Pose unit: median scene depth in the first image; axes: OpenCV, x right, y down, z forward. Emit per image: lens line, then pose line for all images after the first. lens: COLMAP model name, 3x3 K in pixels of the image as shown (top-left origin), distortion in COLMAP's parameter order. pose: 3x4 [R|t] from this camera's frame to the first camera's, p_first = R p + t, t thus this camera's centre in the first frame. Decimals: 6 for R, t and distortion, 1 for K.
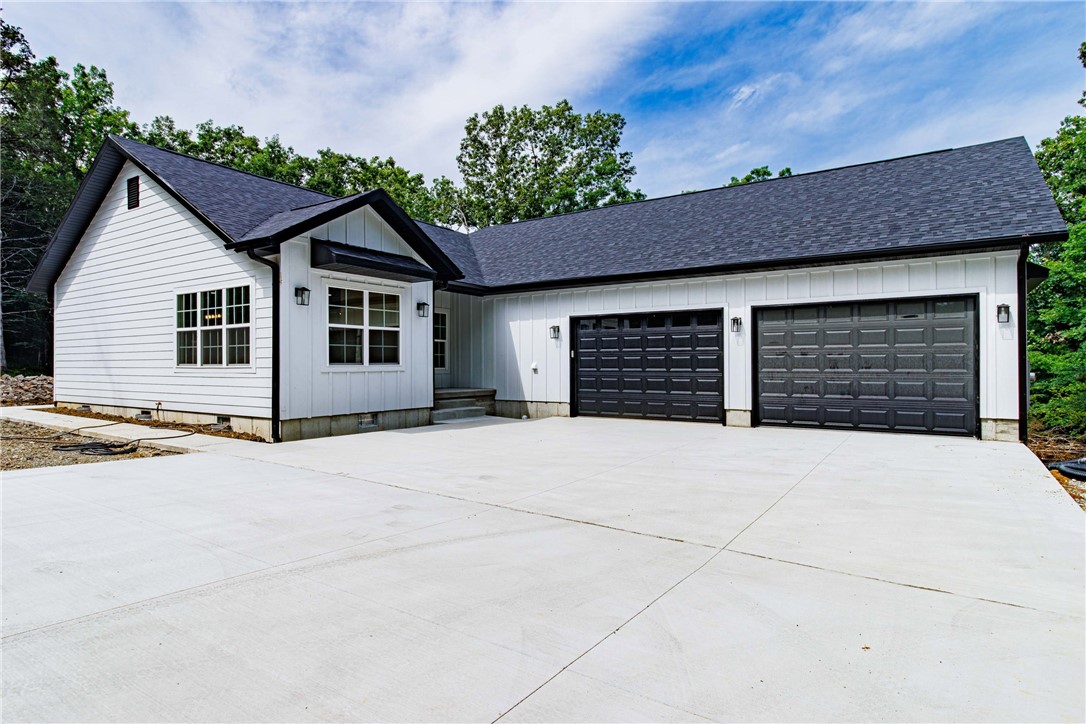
lens RADIAL K [[589.7, 0, 548.4], [0, 589.7, 368.8], [0, 0, 1]] dist [0.003976, 0.001654]
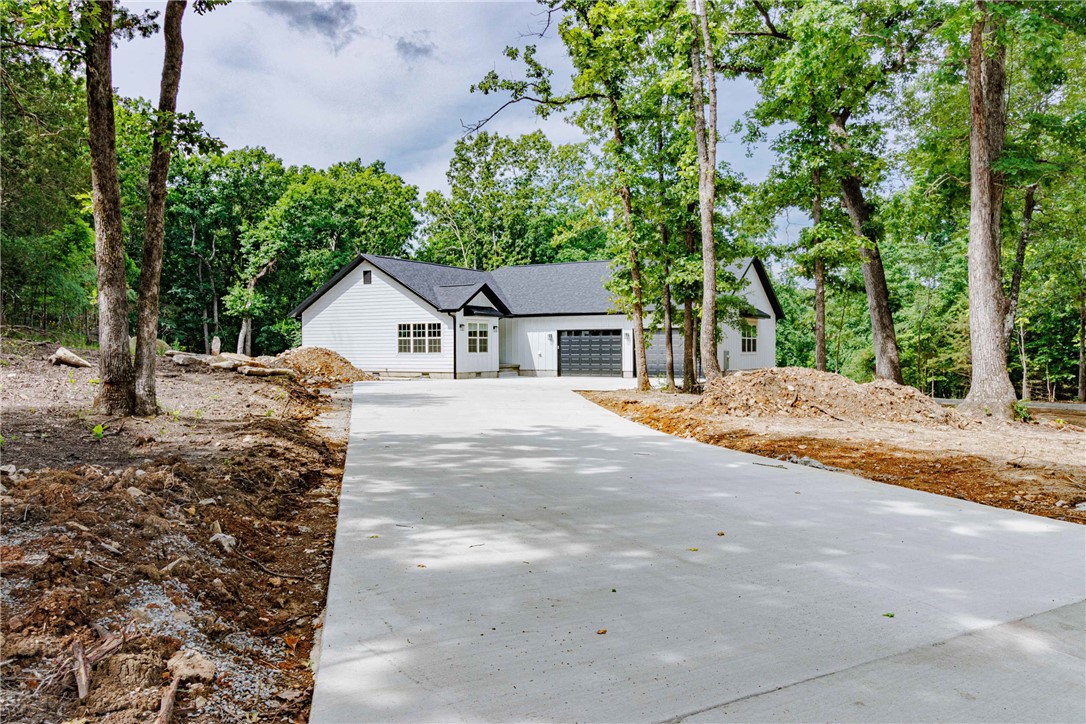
lens RADIAL K [[874.8, 0, 544.6], [0, 874.8, 360.5], [0, 0, 1]] dist [0.018051, 0.003394]
pose [[0.998127, -0.001090, 0.061163, -0.222739], [0.000812, 0.999989, 0.004561, 0.008592], [-0.061167, -0.004503, 0.998117, -2.389346]]
